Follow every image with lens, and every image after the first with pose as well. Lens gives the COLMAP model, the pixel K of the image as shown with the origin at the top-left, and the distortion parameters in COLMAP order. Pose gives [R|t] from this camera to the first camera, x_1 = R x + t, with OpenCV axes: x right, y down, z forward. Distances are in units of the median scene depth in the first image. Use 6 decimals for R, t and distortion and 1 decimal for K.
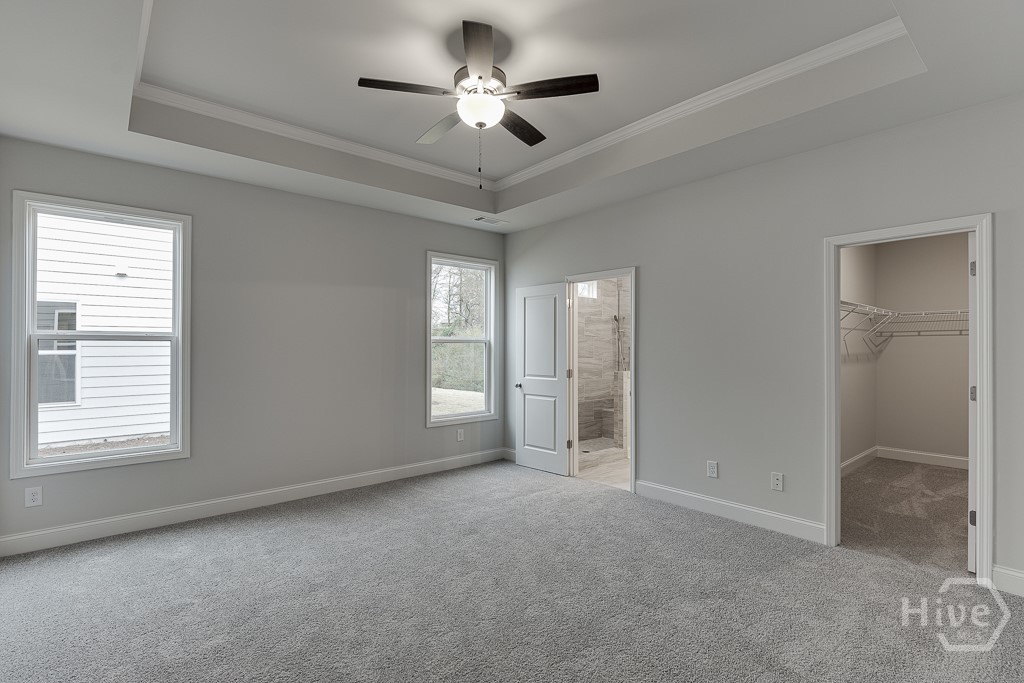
lens RADIAL K [[484.8, 0, 508.2], [0, 484.8, 342.9], [0, 0, 1]] dist [-0.007379, -0.001241]
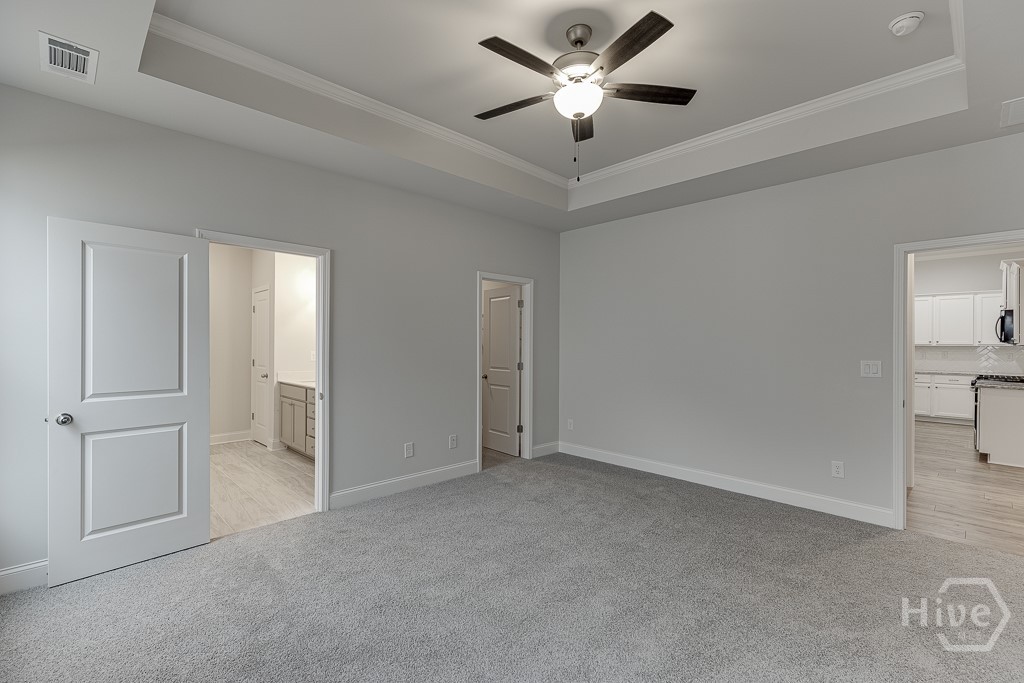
lens RADIAL K [[458.2, 0, 521.3], [0, 458.2, 347.7], [0, 0, 1]] dist [0.007629, -0.001710]
pose [[-0.080782, -0.007103, 0.996707, -0.584960], [-0.011710, 0.999912, 0.006177, 0.009129], [-0.996663, -0.011172, -0.080858, 0.717919]]
